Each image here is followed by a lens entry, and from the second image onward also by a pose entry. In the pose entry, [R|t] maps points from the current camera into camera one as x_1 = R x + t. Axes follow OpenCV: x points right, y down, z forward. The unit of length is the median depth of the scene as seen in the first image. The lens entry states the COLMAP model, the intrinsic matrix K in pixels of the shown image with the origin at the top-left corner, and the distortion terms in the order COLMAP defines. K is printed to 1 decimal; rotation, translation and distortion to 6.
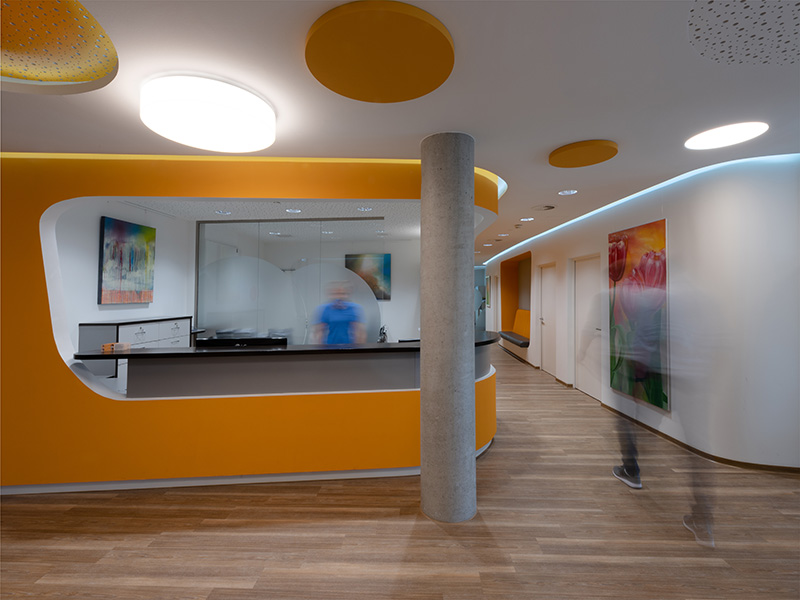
lens RADIAL K [[350.9, 0, 384.9], [0, 350.9, 282.2], [0, 0, 1]] dist [0.008290, -0.001936]
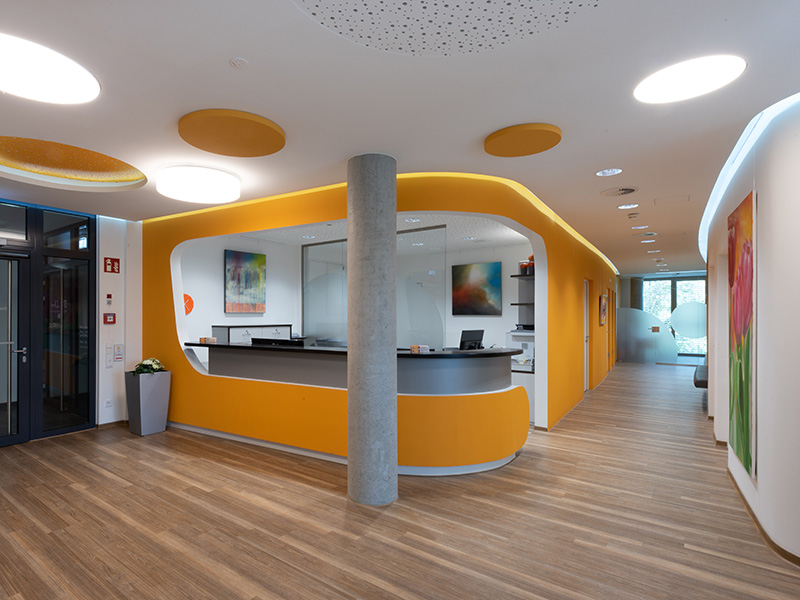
lens RADIAL K [[398.4, 0, 354.4], [0, 398.4, 311.2], [0, 0, 1]] dist [0.011862, -0.002013]
pose [[0.833472, 0.008885, -0.552490, 0.690397], [0.008722, 0.999535, 0.029232, 0.020597], [0.552492, -0.029183, 0.833007, -0.048627]]
